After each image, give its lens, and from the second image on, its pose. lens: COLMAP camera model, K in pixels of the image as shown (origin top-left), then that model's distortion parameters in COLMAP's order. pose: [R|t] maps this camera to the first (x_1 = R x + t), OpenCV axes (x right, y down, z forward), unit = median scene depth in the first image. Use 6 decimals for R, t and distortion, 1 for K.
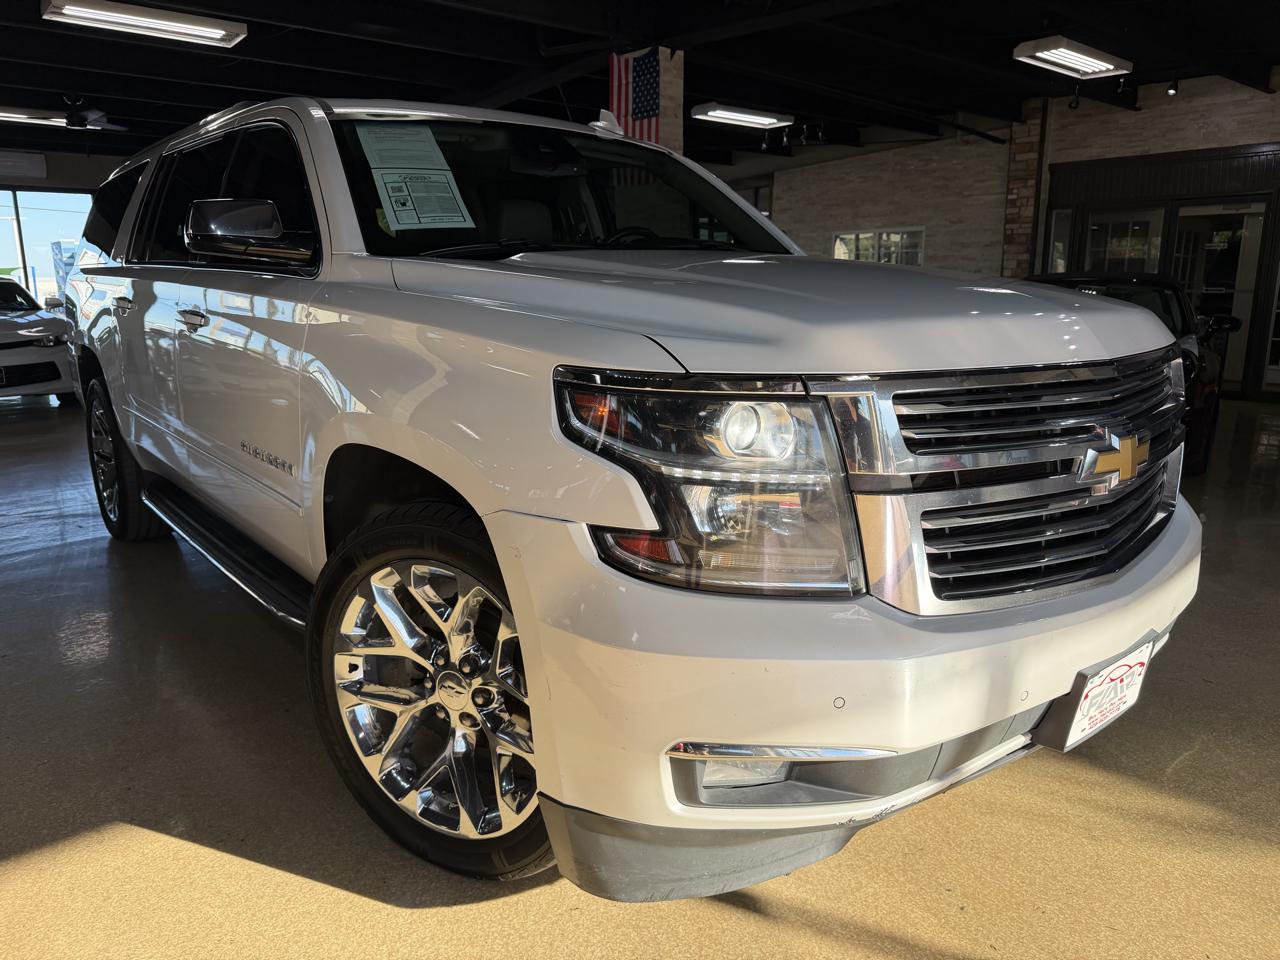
lens RADIAL K [[931.8, 0, 645.2], [0, 931.8, 482.8], [0, 0, 1]] dist [-0.002629, -0.007239]
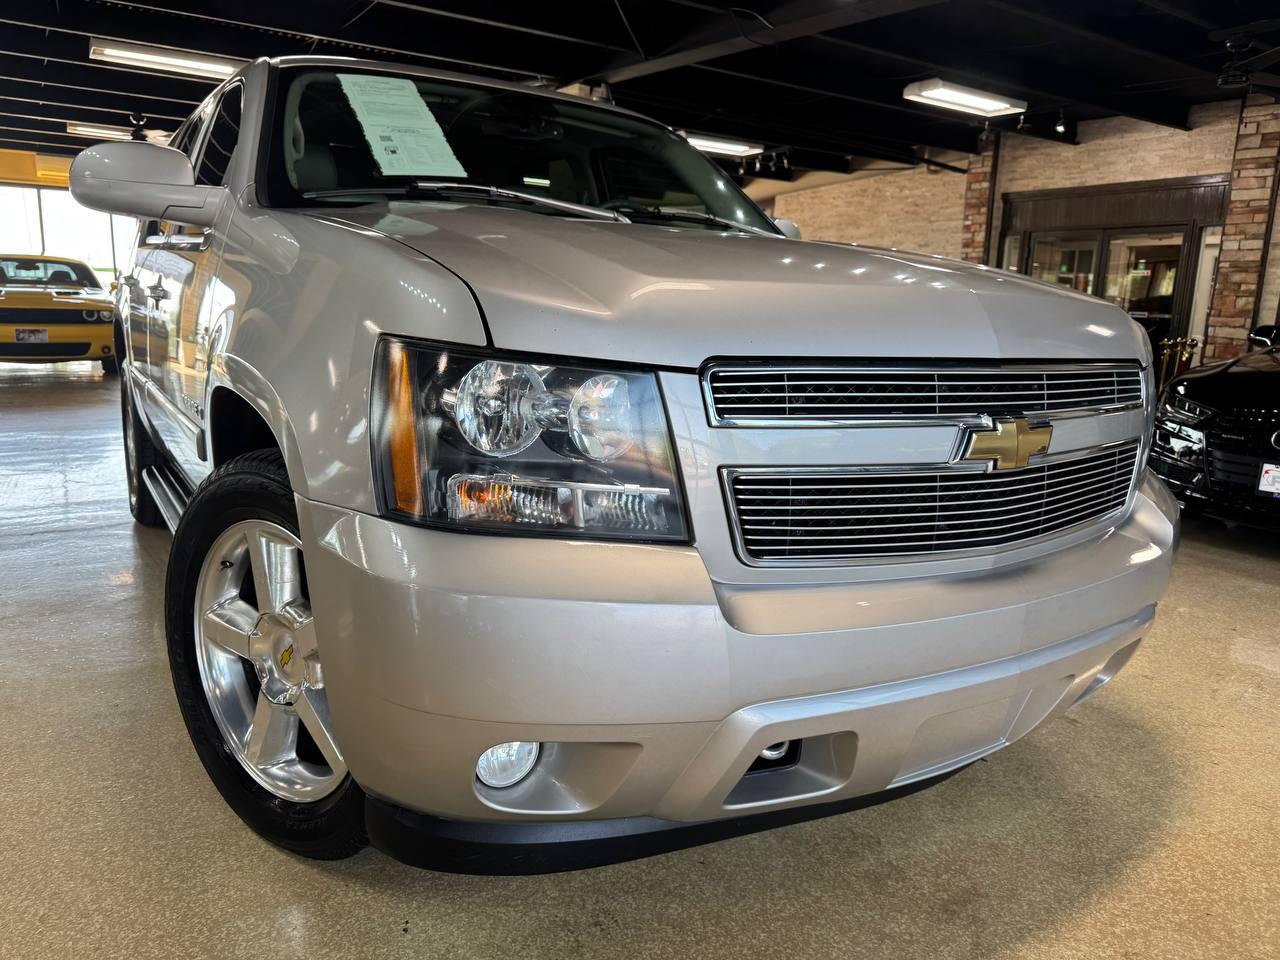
lens RADIAL K [[935.2, 0, 642.3], [0, 935.2, 484.7], [0, 0, 1]] dist [-0.004507, -0.002012]
pose [[0.992098, 0.058372, -0.111062, 0.161432], [-0.060766, 0.997984, -0.018295, 0.035087], [0.109770, 0.024900, 0.993645, -0.099400]]
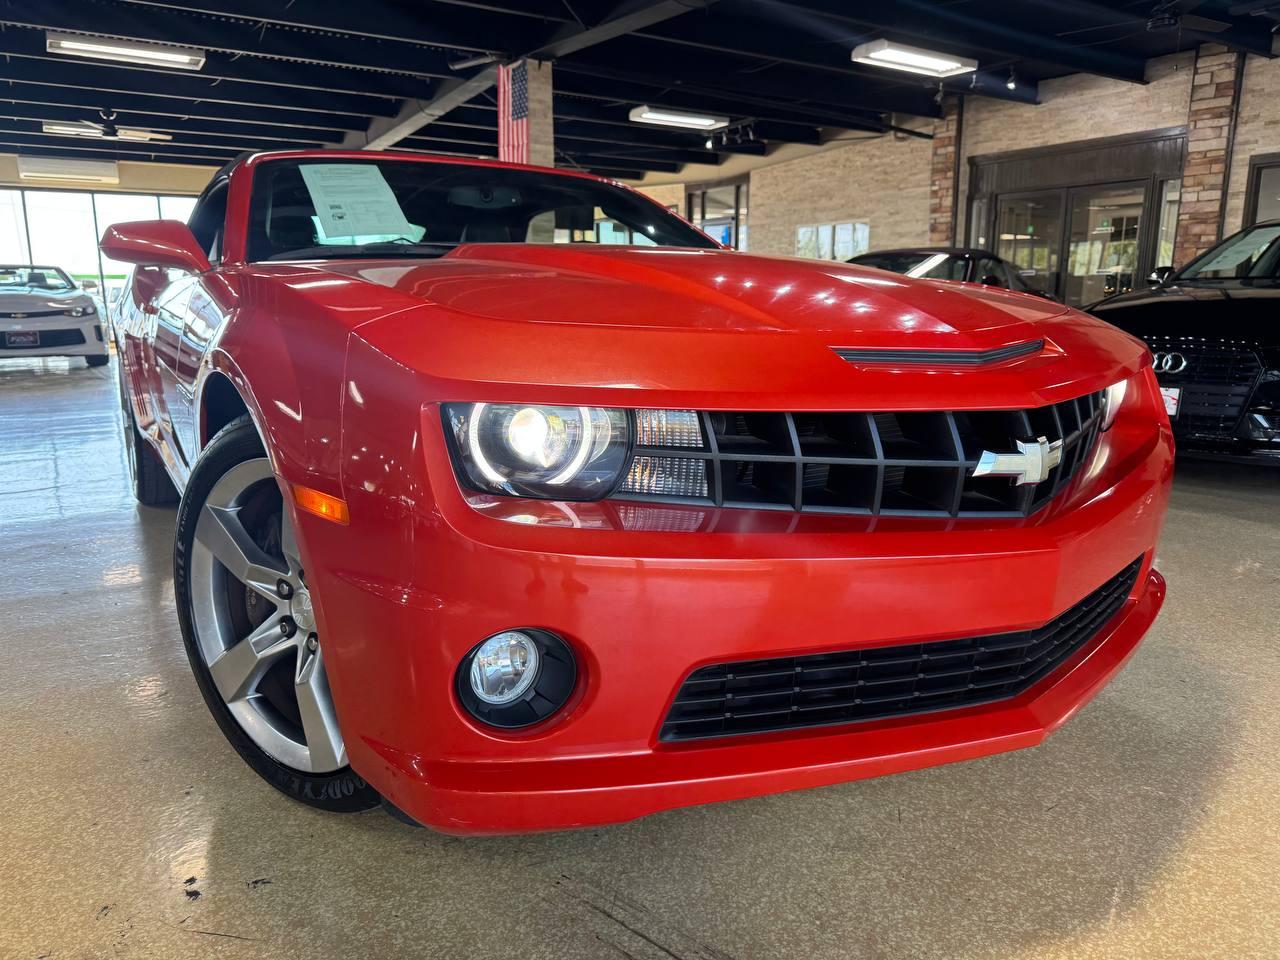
lens RADIAL K [[934.7, 0, 640.0], [0, 934.7, 480.0], [0, 0, 1]] dist [-0.005080, -0.001130]
pose [[0.991510, 0.028013, -0.126980, 0.205132], [-0.029914, 0.999467, -0.013086, 0.052150], [0.126546, 0.016773, 0.991819, -0.101311]]
